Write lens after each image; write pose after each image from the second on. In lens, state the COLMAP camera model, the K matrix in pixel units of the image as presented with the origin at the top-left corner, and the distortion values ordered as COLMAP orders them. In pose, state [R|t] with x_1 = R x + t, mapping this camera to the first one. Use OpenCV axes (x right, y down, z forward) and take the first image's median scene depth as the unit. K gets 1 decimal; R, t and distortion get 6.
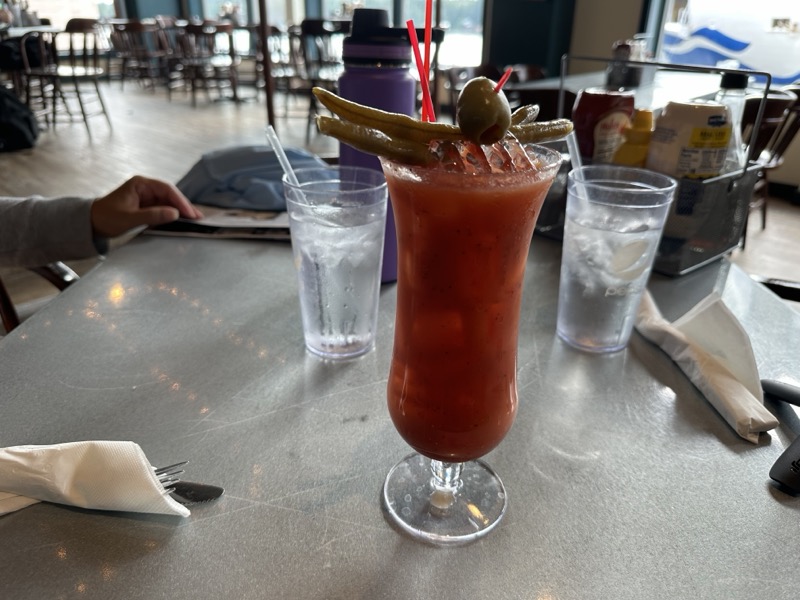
lens RADIAL K [[619.7, 0, 395.0], [0, 619.7, 296.8], [0, 0, 1]] dist [0.000758, 0.001260]
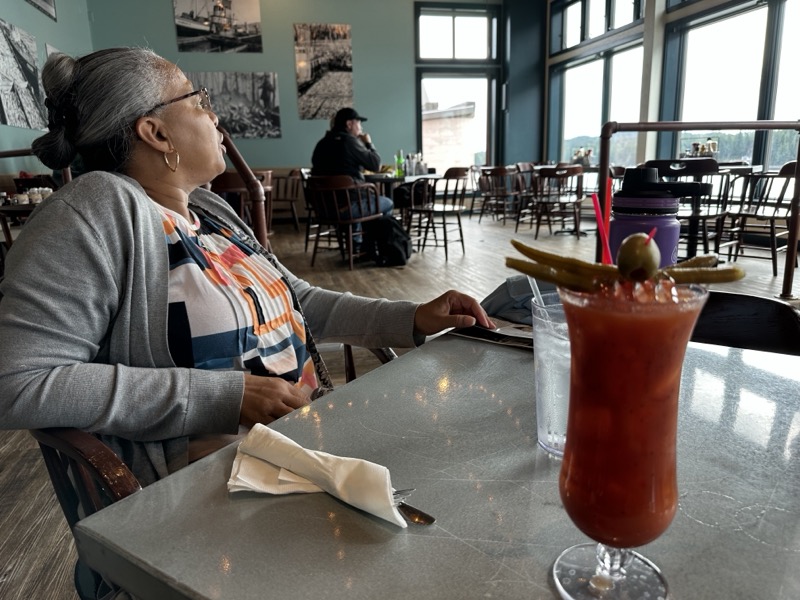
lens RADIAL K [[608.3, 0, 400.0], [0, 608.3, 300.0], [0, 0, 1]] dist [0.157389, -0.000130]
pose [[0.853926, 0.089007, -0.512726, 0.214646], [-0.186432, 0.972192, -0.141727, 0.038341], [0.485854, 0.216613, 0.846773, -0.194610]]
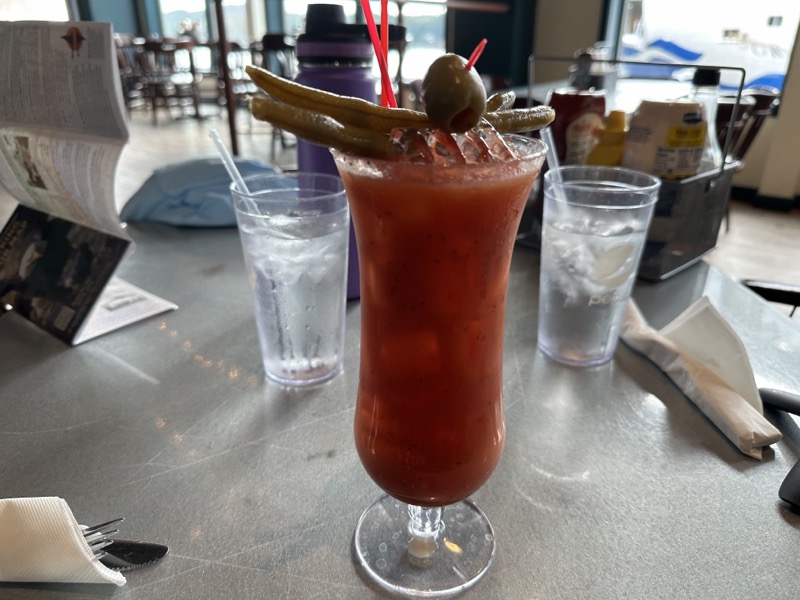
lens RADIAL K [[613.6, 0, 400.0], [0, 613.6, 300.0], [0, 0, 1]] dist [-0.008969, -0.002345]
pose [[0.998014, -0.036382, 0.051419, 0.009220], [0.037269, 0.999171, -0.016401, -0.004107], [-0.050779, 0.018284, 0.998543, 0.094425]]
